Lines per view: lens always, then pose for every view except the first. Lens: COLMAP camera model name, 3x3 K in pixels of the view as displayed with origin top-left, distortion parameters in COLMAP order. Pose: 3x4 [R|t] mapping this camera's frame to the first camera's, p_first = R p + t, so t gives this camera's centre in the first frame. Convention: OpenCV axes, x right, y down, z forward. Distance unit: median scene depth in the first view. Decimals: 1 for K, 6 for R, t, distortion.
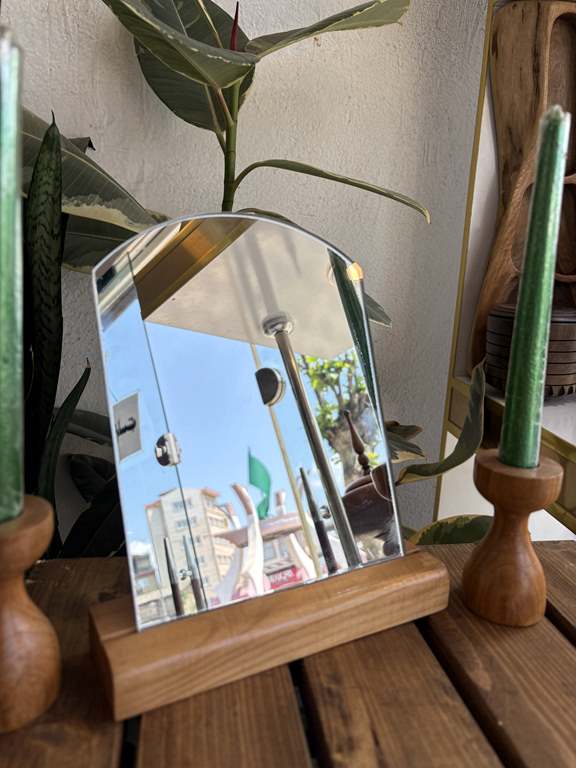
lens RADIAL K [[593.7, 0, 283.9], [0, 593.7, 383.9], [0, 0, 1]] dist [0.043390, -0.057483]
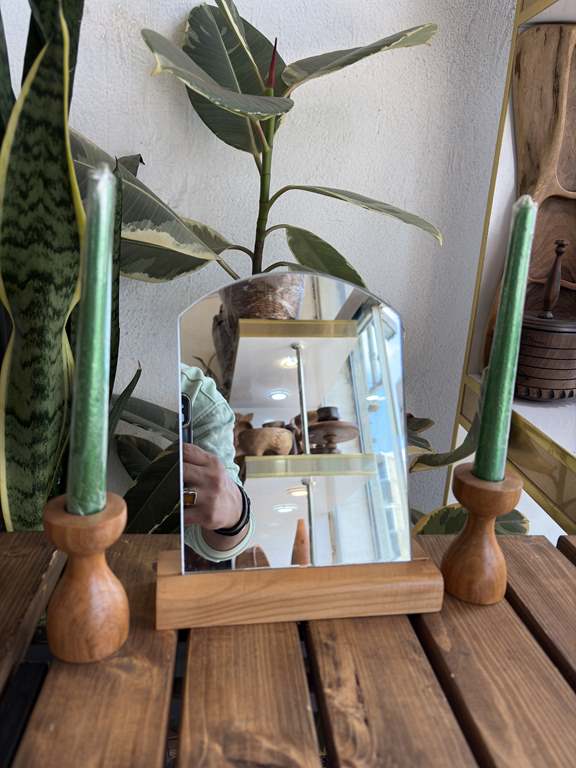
lens RADIAL K [[594.8, 0, 287.3], [0, 594.8, 384.1], [0, 0, 1]] dist [0.035997, -0.051967]
pose [[0.998484, 0.032842, -0.044172, 0.016240], [-0.030422, 0.998057, 0.054370, -0.077253], [0.045872, -0.052944, 0.997543, -0.170132]]
